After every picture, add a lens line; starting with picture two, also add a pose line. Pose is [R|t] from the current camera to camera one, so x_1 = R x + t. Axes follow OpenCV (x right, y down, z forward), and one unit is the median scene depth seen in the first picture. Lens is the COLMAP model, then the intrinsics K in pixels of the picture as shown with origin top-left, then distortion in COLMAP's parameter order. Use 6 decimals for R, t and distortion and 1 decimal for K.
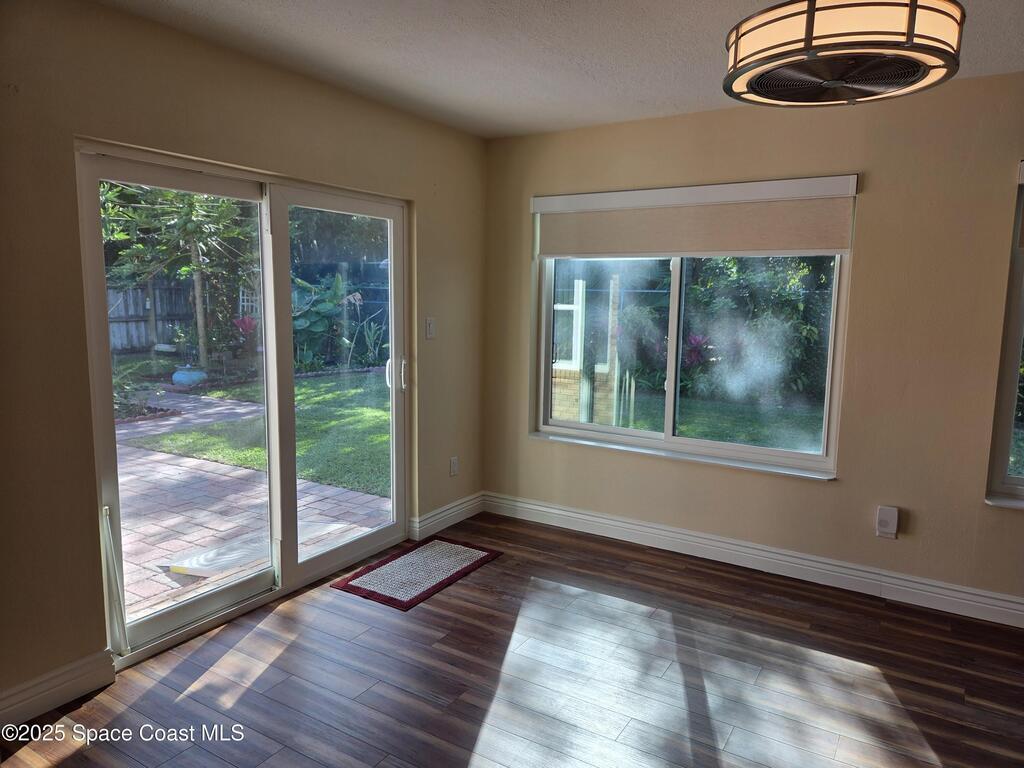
lens RADIAL K [[682.4, 0, 518.4], [0, 682.4, 386.8], [0, 0, 1]] dist [0.080331, -0.074369]
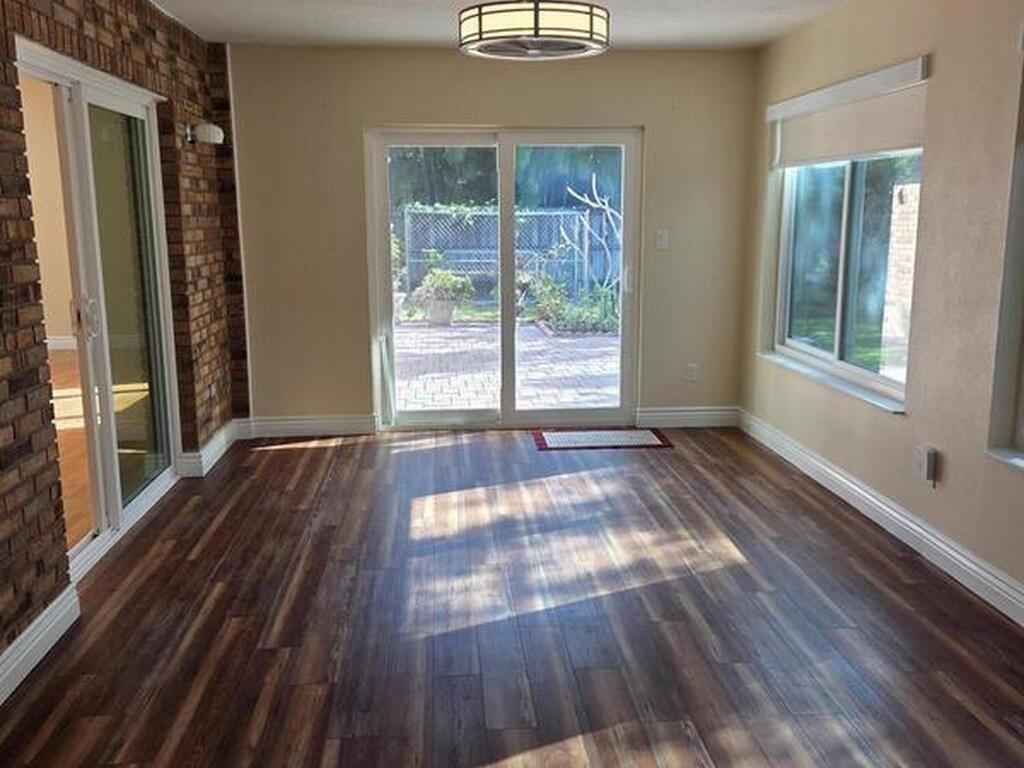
lens RADIAL K [[904.6, 0, 512.0], [0, 904.6, 384.0], [0, 0, 1]] dist [0.007671, 0.075845]
pose [[0.588519, 0.129437, -0.798055, 1.096741], [-0.096199, 0.991300, 0.089838, 0.045084], [0.802740, 0.023901, 0.595850, -0.070028]]
